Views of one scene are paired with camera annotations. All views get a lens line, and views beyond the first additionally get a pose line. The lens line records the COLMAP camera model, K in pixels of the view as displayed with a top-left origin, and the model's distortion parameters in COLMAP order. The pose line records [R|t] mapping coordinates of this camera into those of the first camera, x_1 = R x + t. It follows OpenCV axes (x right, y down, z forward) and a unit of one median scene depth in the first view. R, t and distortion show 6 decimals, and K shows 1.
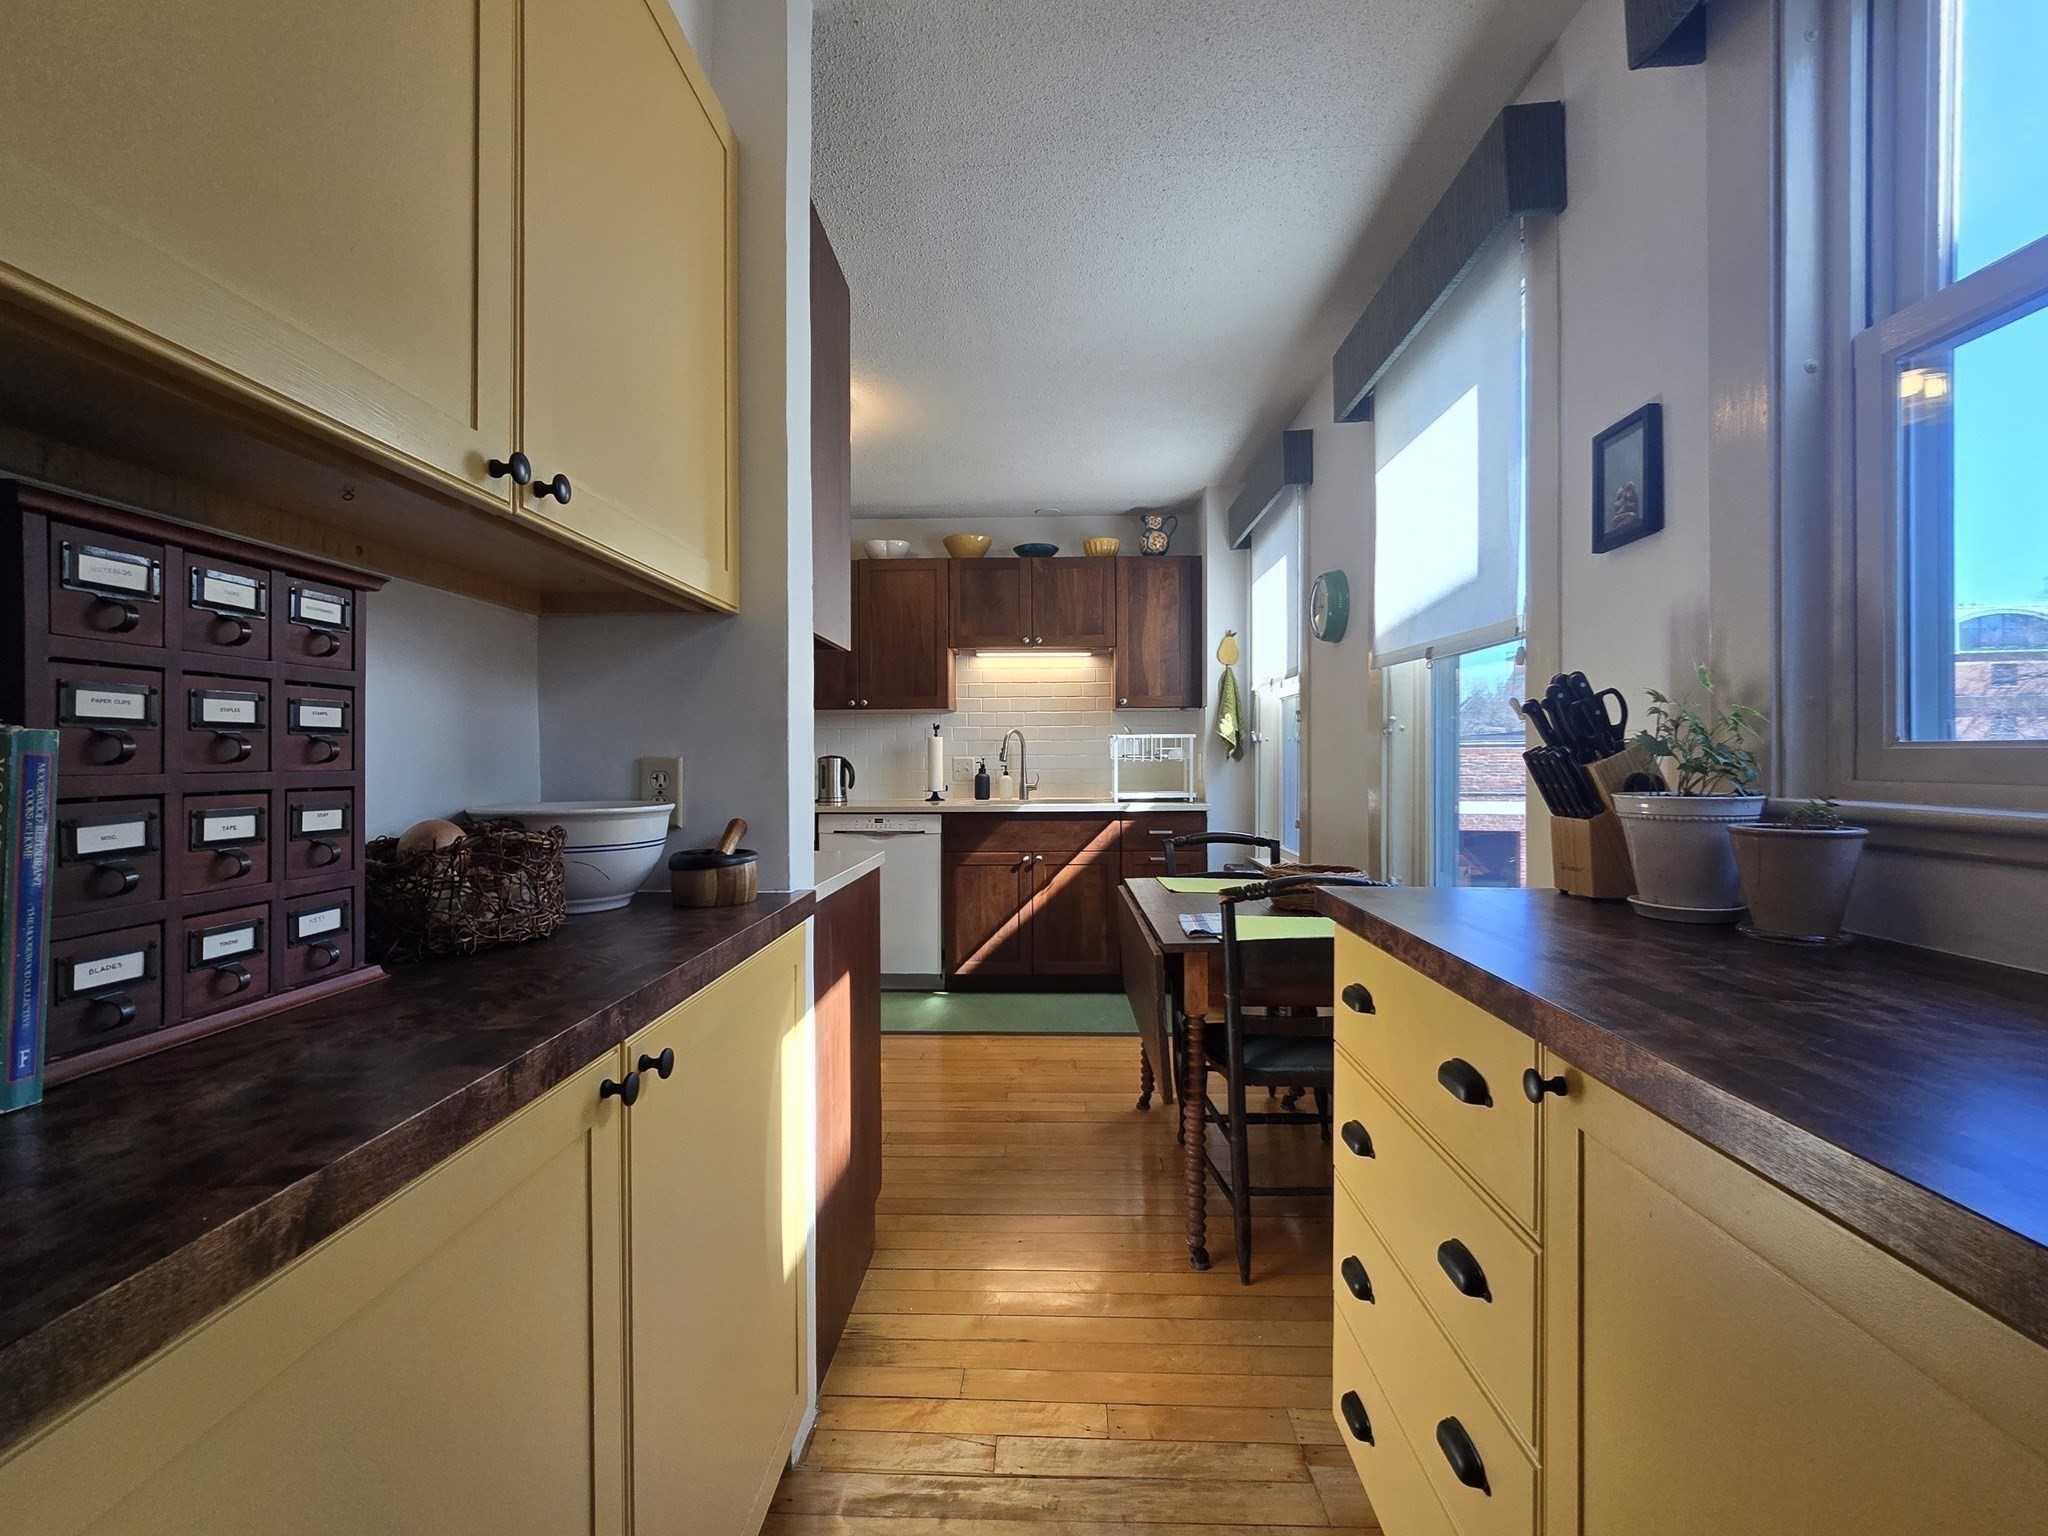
lens RADIAL K [[915.3, 0, 1009.7], [0, 915.3, 757.2], [0, 0, 1]] dist [-0.001633, 0.000653]
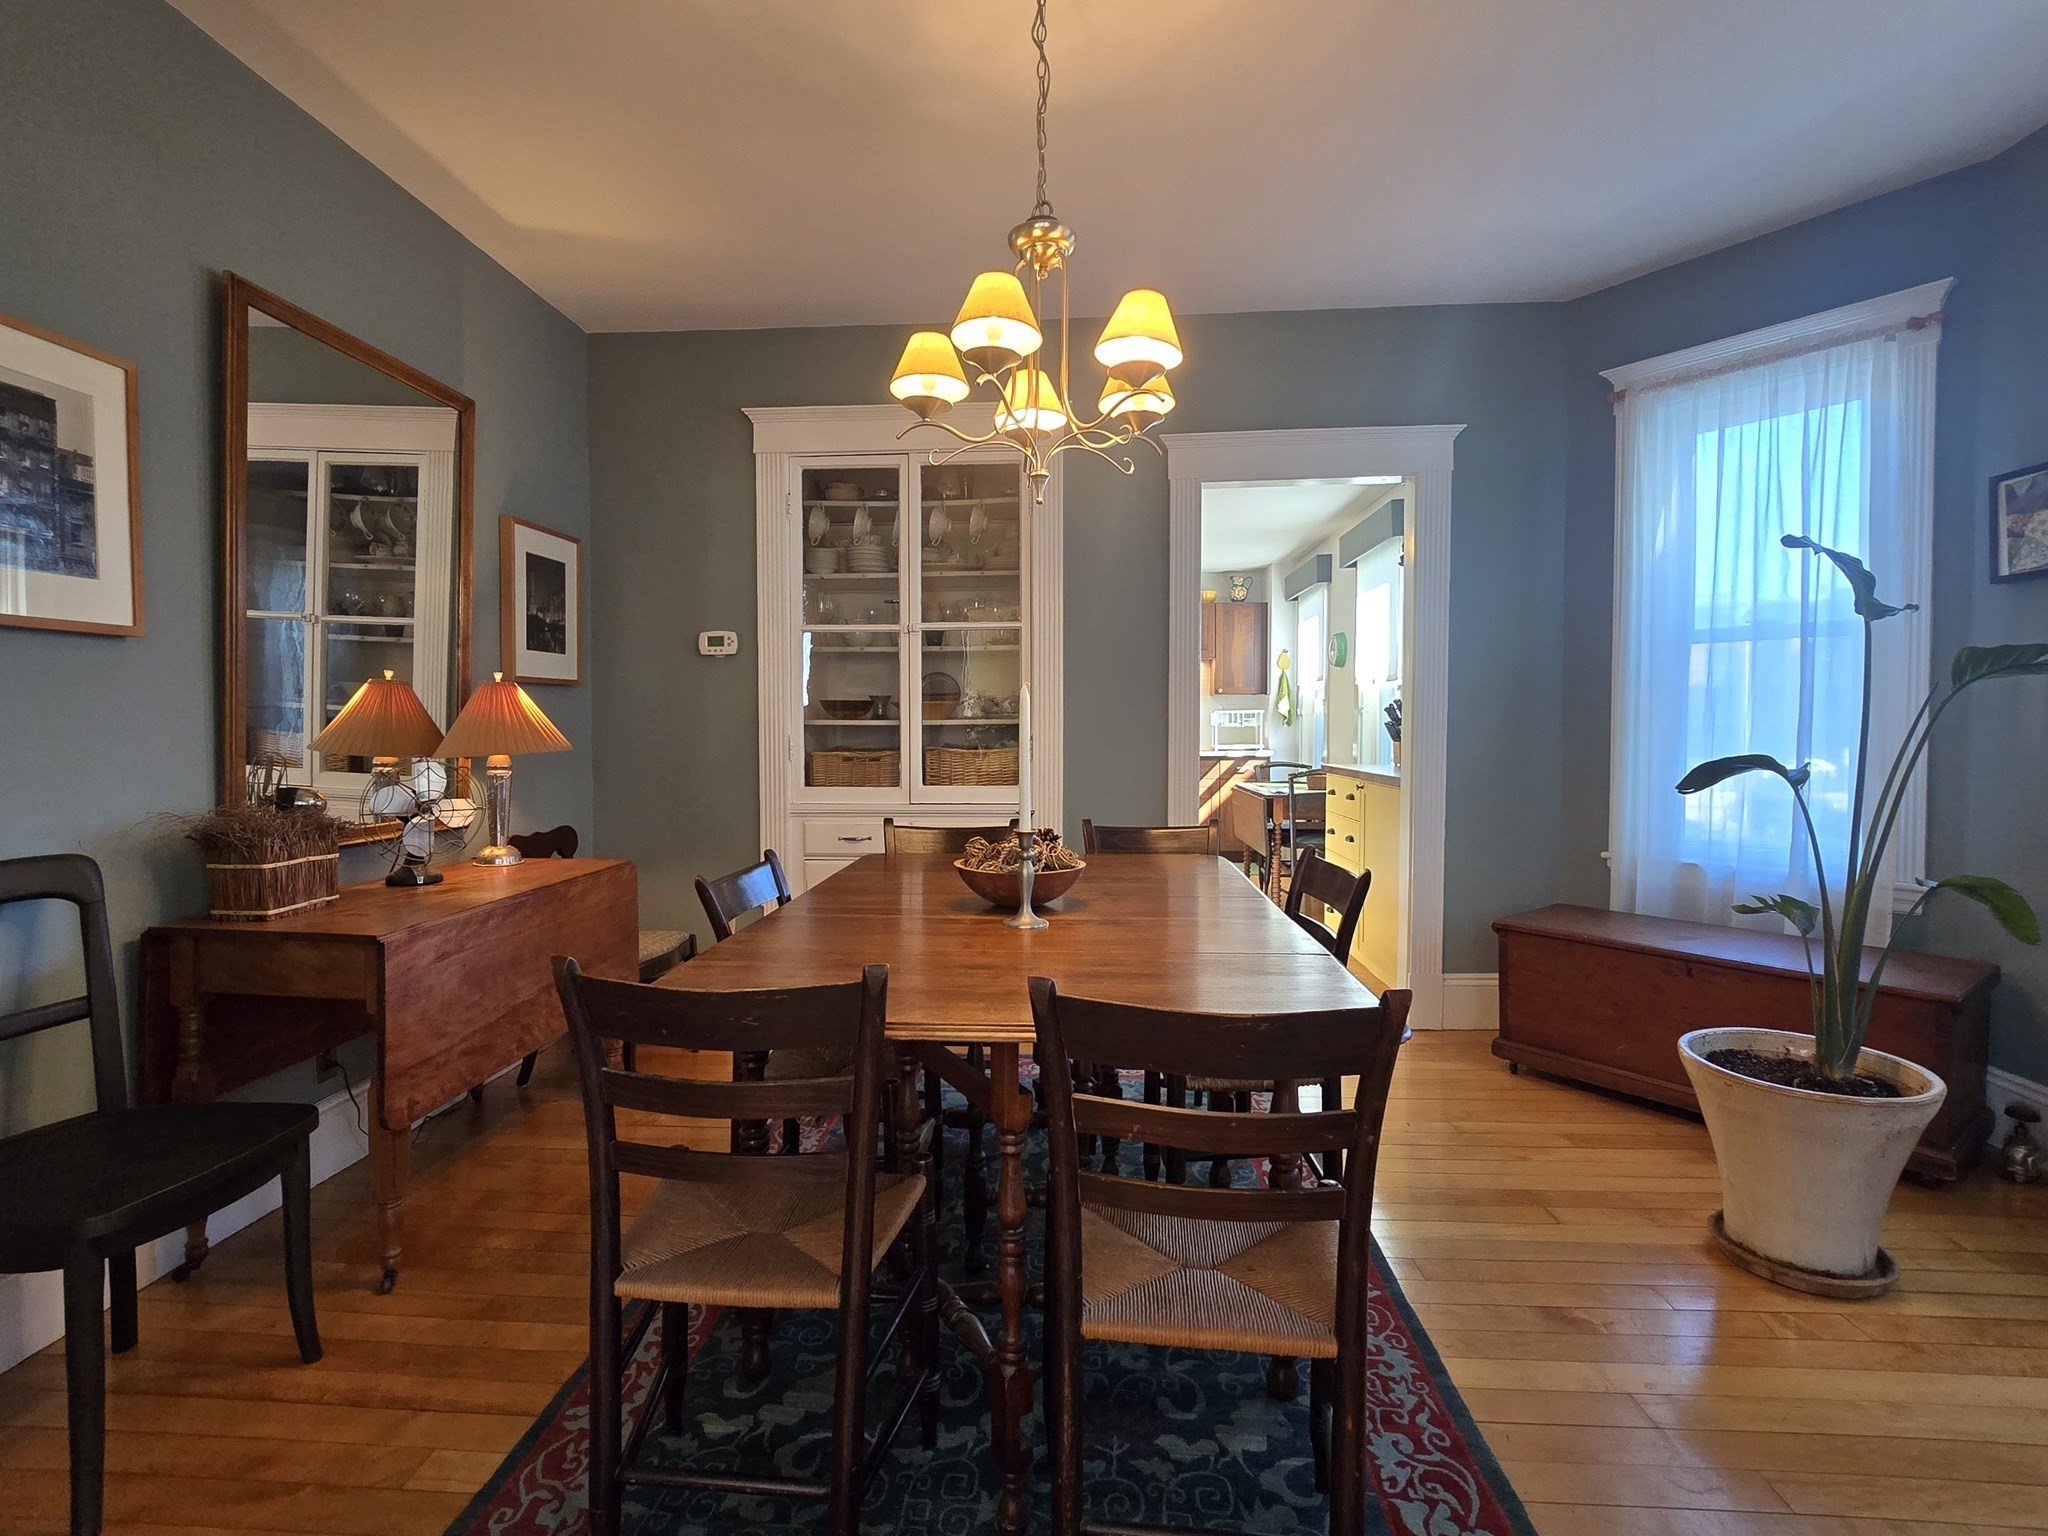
lens RADIAL K [[965.8, 0, 1018.1], [0, 965.8, 750.8], [0, 0, 1]] dist [-0.002179, -0.000014]
pose [[0.999869, 0.000203, -0.016160, -0.222494], [0.000233, 0.999637, 0.026956, 0.000497], [0.016159, -0.026956, 0.999506, -0.790761]]
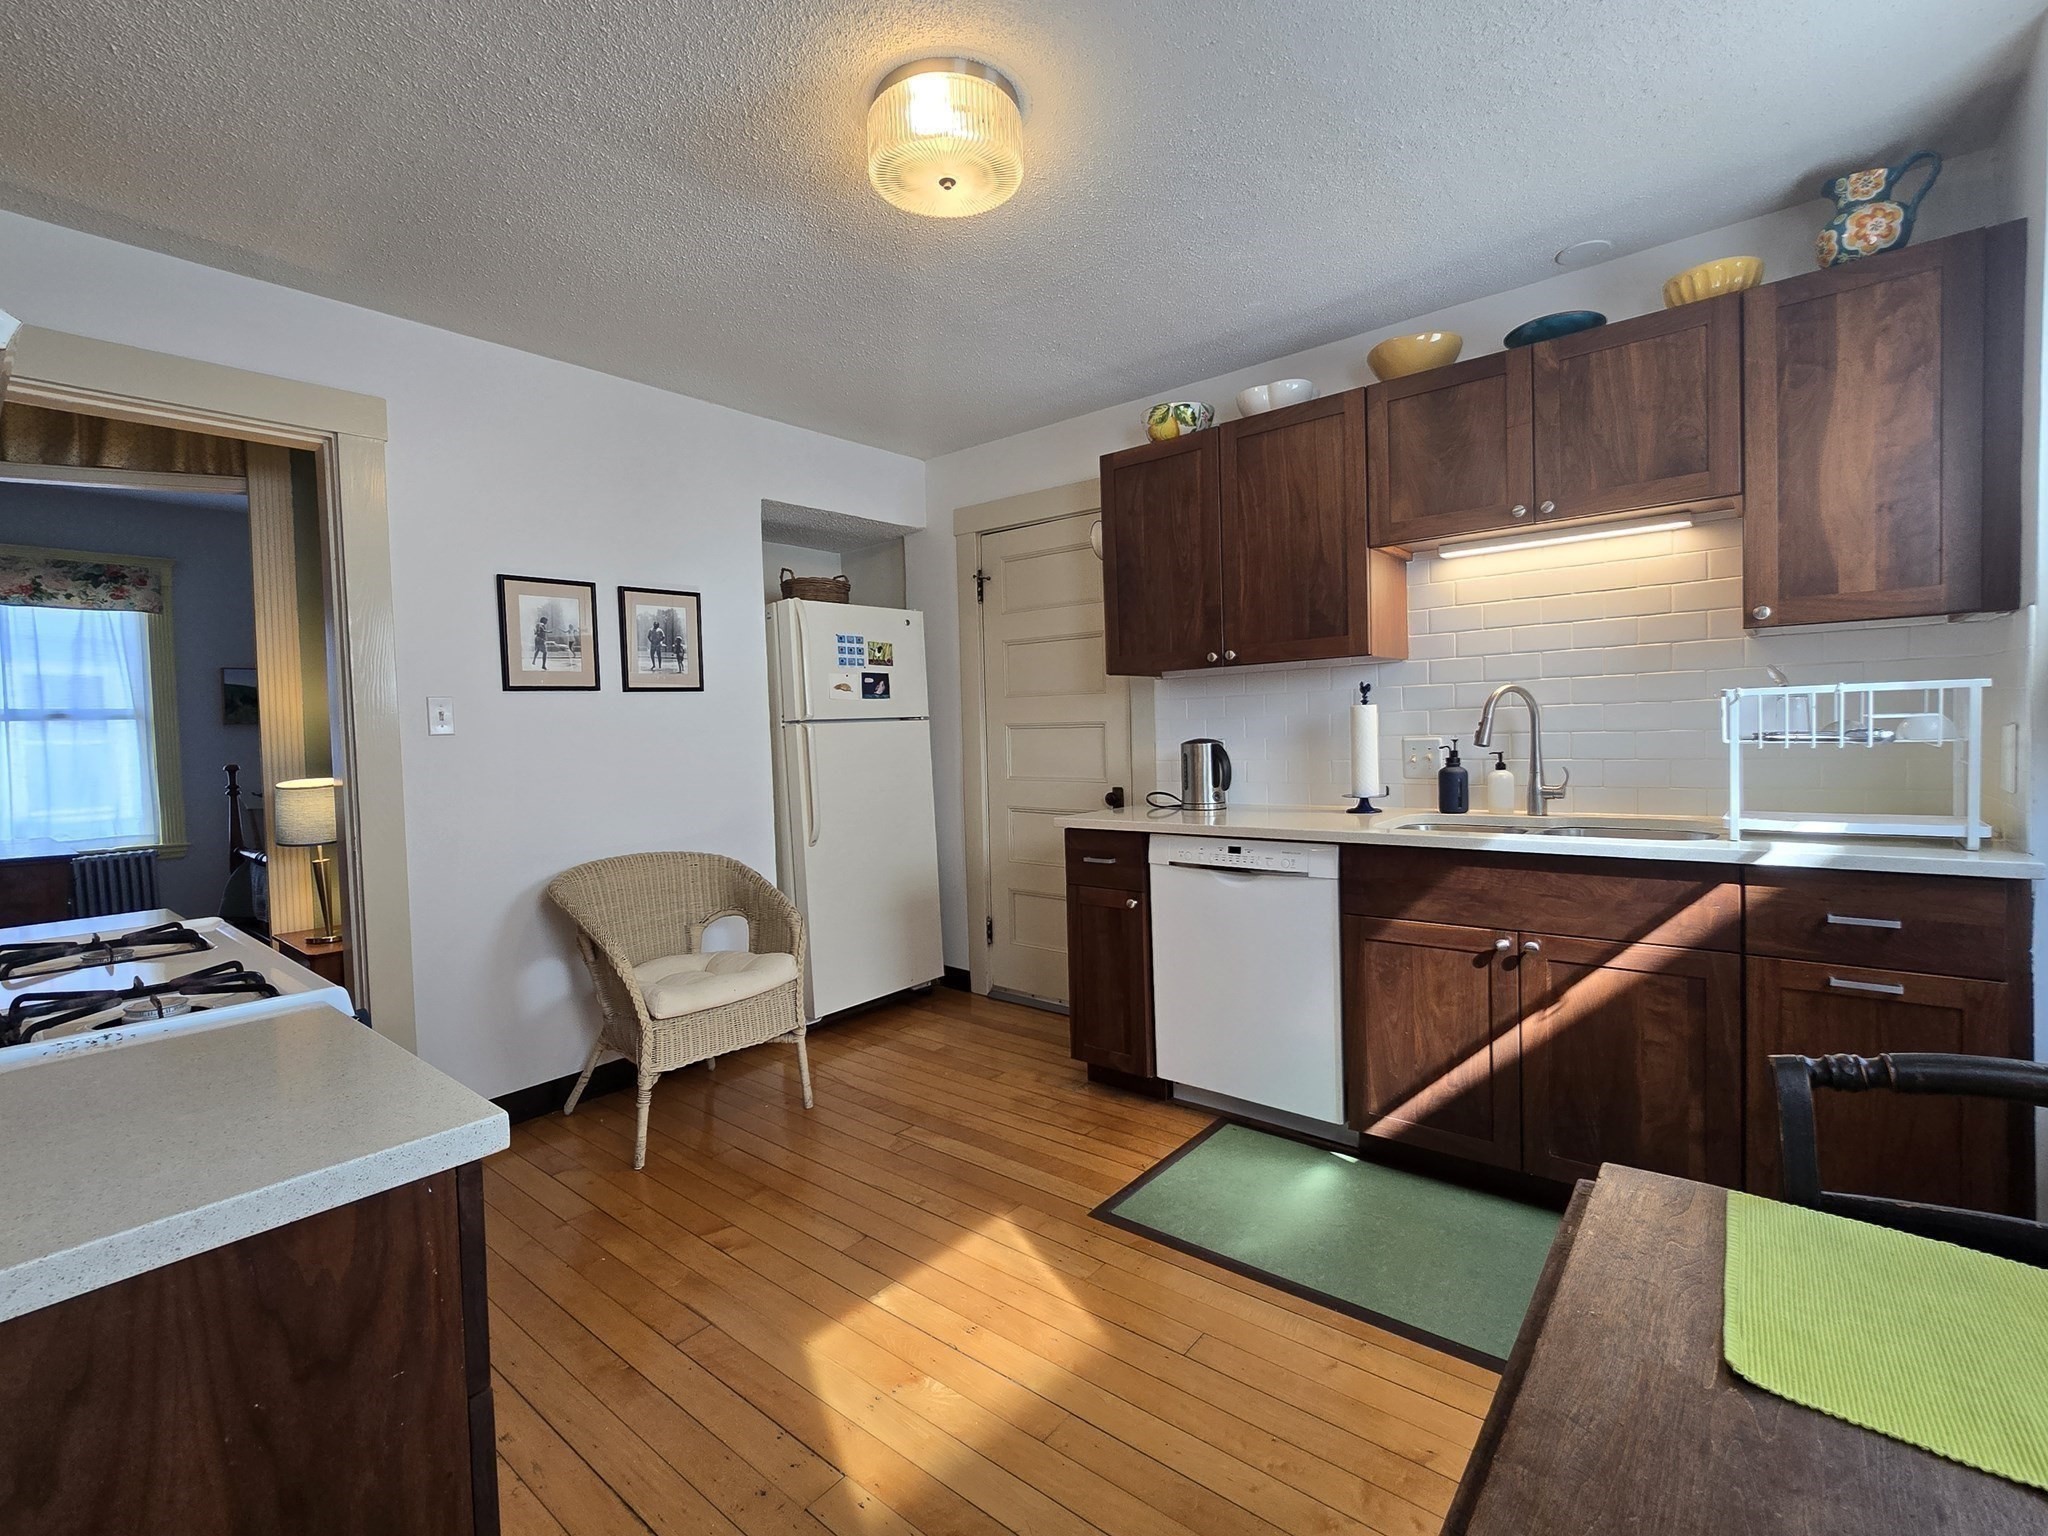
lens RADIAL K [[915.3, 0, 1020.0], [0, 915.3, 758.1], [0, 0, 1]] dist [-0.001633, 0.000653]
pose [[0.799294, -0.001393, -0.600939, 0.106192], [0.026513, 0.999105, 0.032949, -0.014554], [0.600355, -0.042268, 0.798616, 0.436277]]
